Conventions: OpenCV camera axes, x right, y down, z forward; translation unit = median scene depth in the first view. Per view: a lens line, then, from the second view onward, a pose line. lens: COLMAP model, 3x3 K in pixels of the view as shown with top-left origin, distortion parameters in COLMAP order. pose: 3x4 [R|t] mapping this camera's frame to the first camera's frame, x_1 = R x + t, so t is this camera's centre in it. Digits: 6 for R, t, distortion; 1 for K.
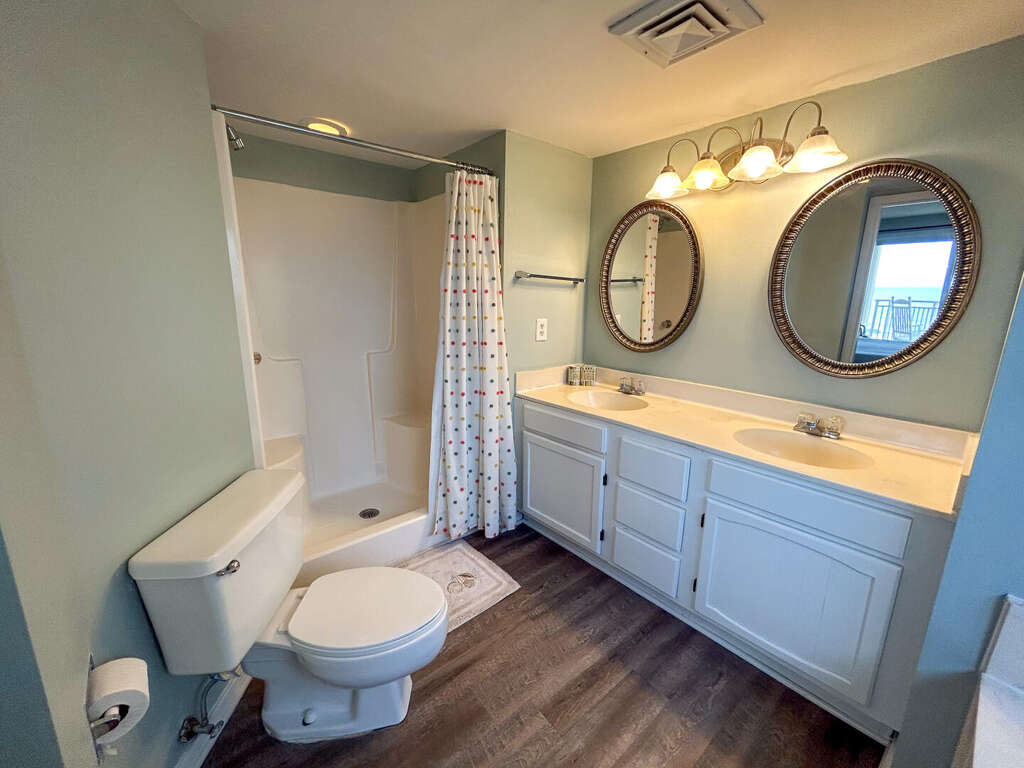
lens RADIAL K [[414.5, 0, 511.3], [0, 414.5, 381.2], [0, 0, 1]] dist [0.000657, -0.000209]
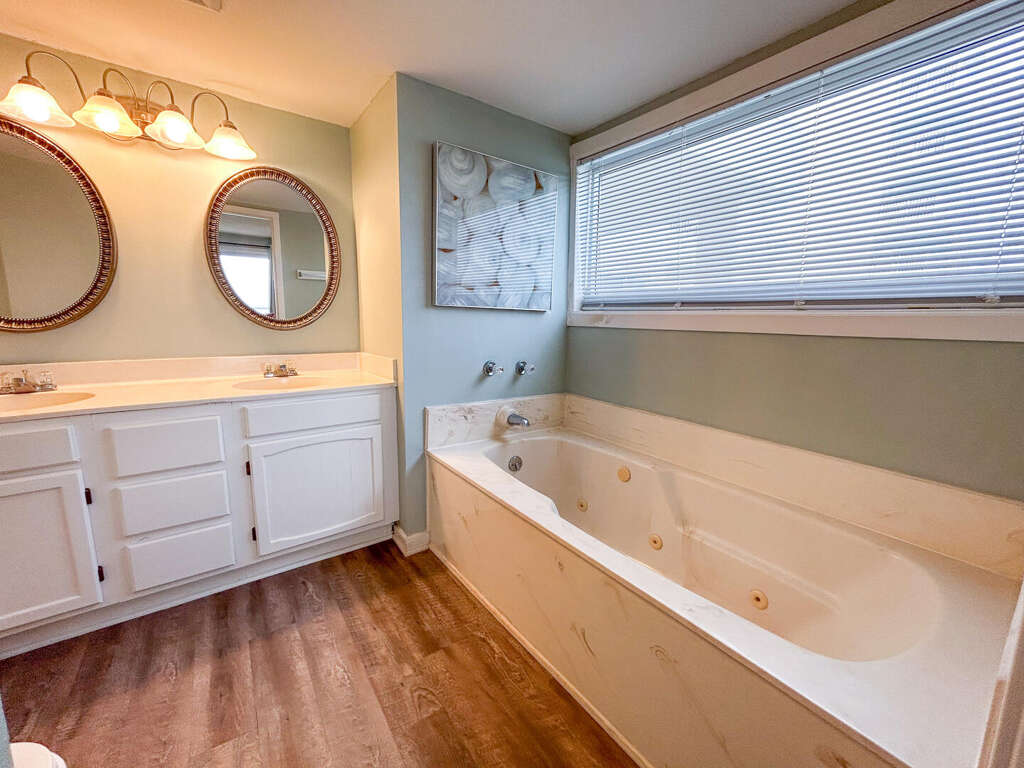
lens RADIAL K [[414.5, 0, 511.3], [0, 414.5, 381.2], [0, 0, 1]] dist [0.000657, -0.000209]
pose [[0.063789, -0.164630, 0.984291, -0.480650], [0.195867, 0.969182, 0.149409, 0.093159], [-0.978554, 0.183259, 0.094069, 0.204882]]
